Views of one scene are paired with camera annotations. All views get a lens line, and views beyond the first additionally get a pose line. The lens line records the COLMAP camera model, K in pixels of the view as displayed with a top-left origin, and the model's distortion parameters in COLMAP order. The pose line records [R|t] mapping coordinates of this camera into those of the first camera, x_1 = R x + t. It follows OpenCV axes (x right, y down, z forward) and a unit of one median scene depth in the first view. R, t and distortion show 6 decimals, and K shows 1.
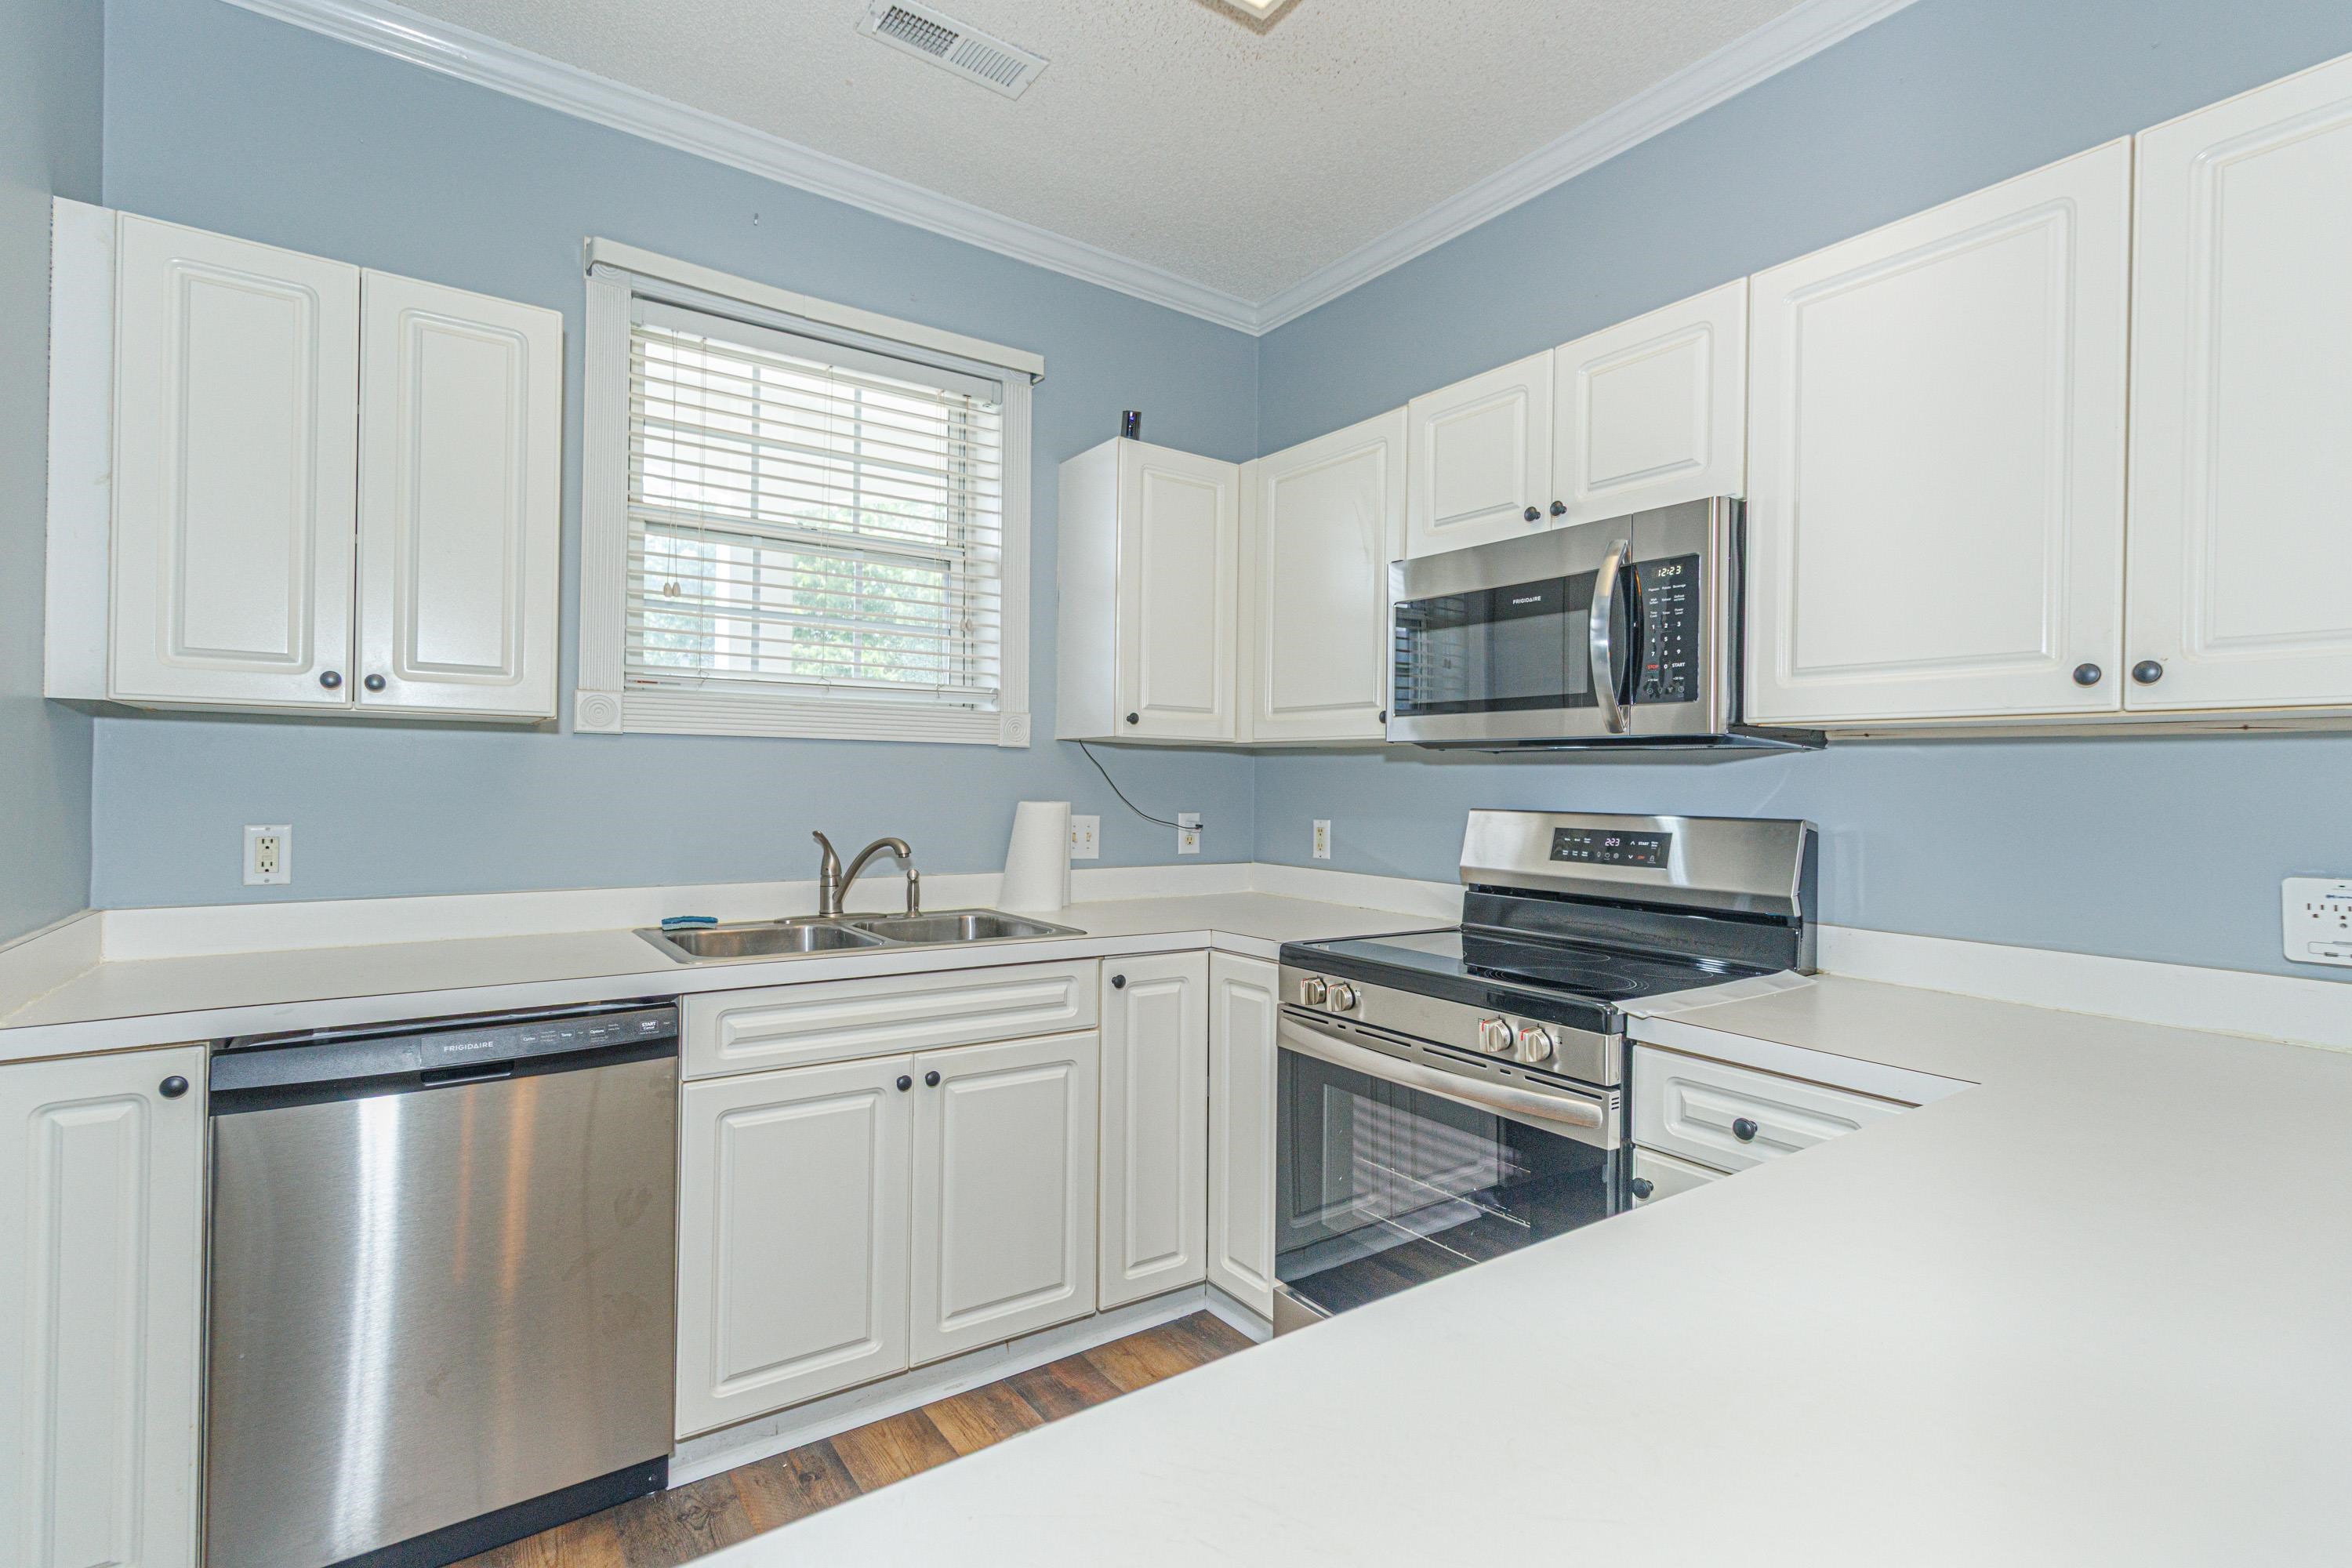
lens RADIAL K [[1090.8, 0, 1178.5], [0, 1090.8, 777.4], [0, 0, 1]] dist [0.014349, -0.000101]
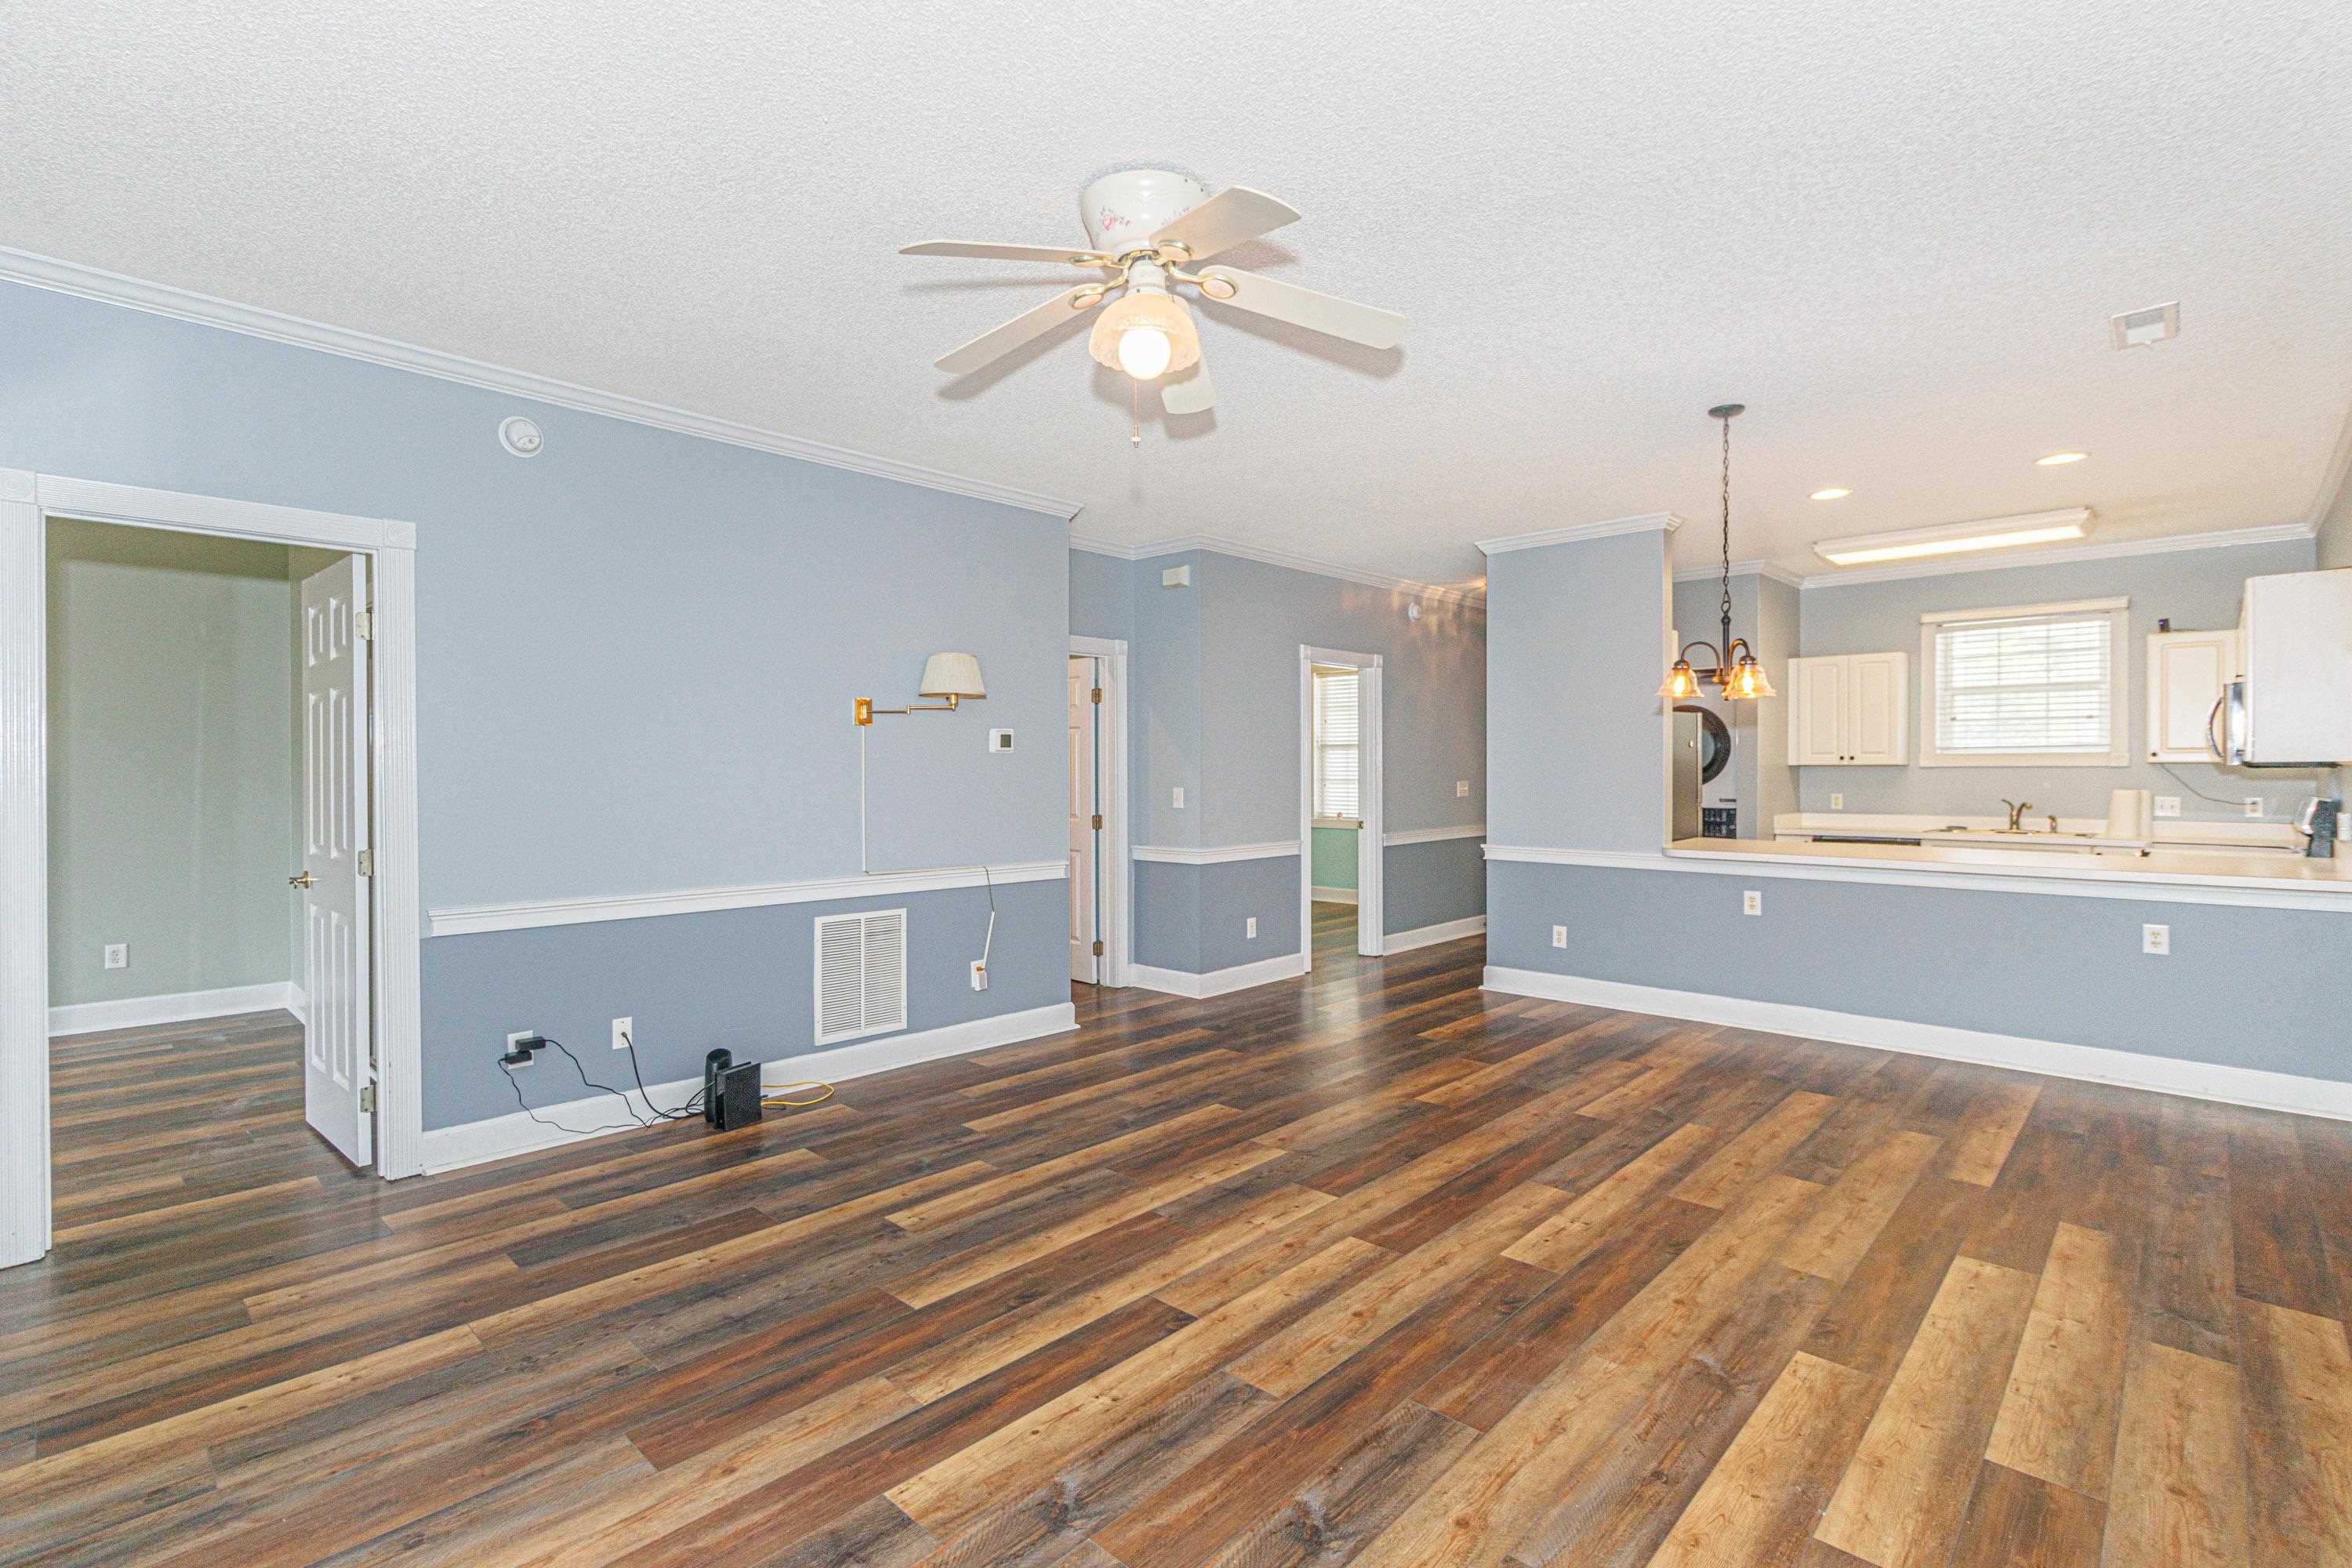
lens RADIAL K [[1082.9, 0, 1159.8], [0, 1082.9, 776.5], [0, 0, 1]] dist [0.000064, 0.000361]
pose [[0.195589, -0.007376, -0.980658, 2.202238], [0.008865, 0.999944, -0.005753, -0.014826], [0.980646, -0.007568, 0.195643, -1.874822]]
